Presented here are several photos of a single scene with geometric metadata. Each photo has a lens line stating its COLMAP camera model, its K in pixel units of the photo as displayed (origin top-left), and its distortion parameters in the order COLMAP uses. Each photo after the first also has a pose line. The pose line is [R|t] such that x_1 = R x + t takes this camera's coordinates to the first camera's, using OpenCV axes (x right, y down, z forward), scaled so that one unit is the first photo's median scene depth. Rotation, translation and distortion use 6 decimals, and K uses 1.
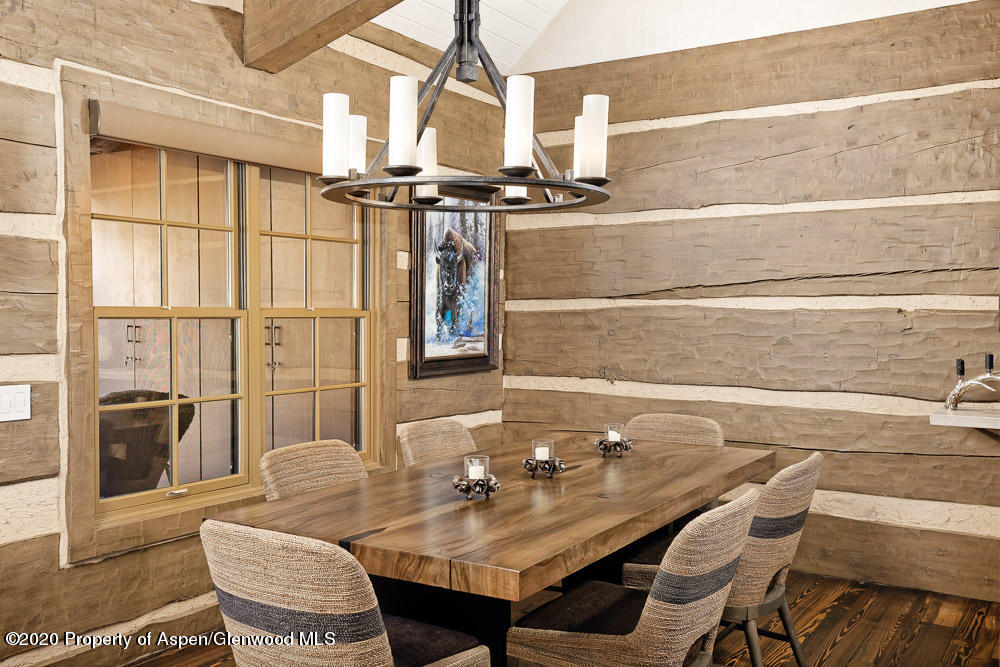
lens RADIAL K [[923.1, 0, 500.0], [0, 923.1, 333.5], [0, 0, 1]] dist [-0.077722, -0.001867]
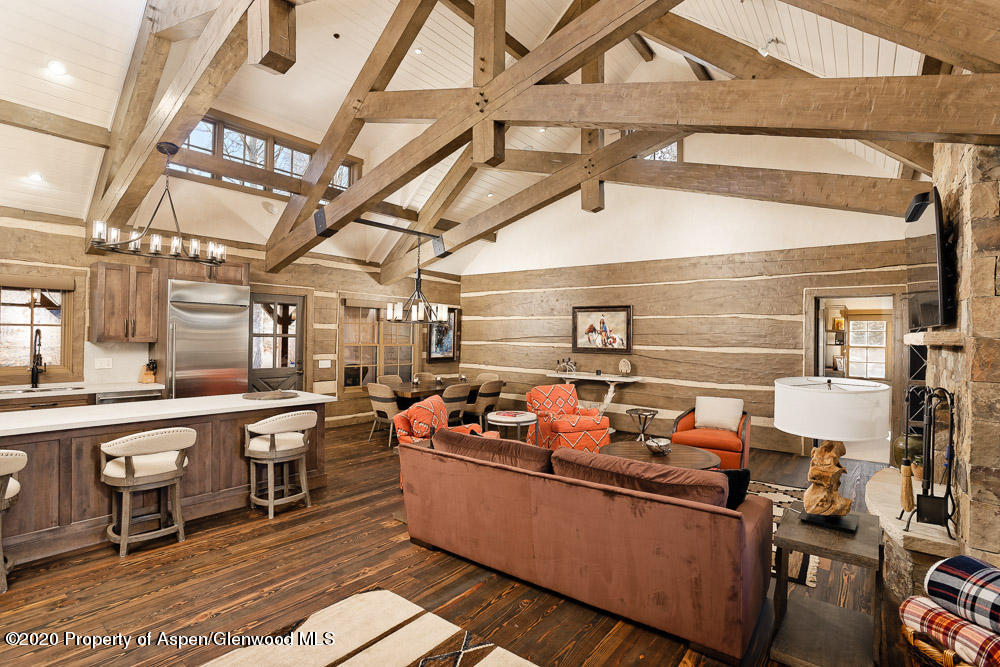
lens RADIAL K [[485.4, 0, 500.0], [0, 485.4, 333.5], [0, 0, 1]] dist [-0.000677, 0.000245]
pose [[0.997362, 0.015356, -0.070946, 0.316245], [-0.017714, 0.999307, -0.032737, -0.009599], [0.070394, 0.033908, 0.996943, -0.861594]]
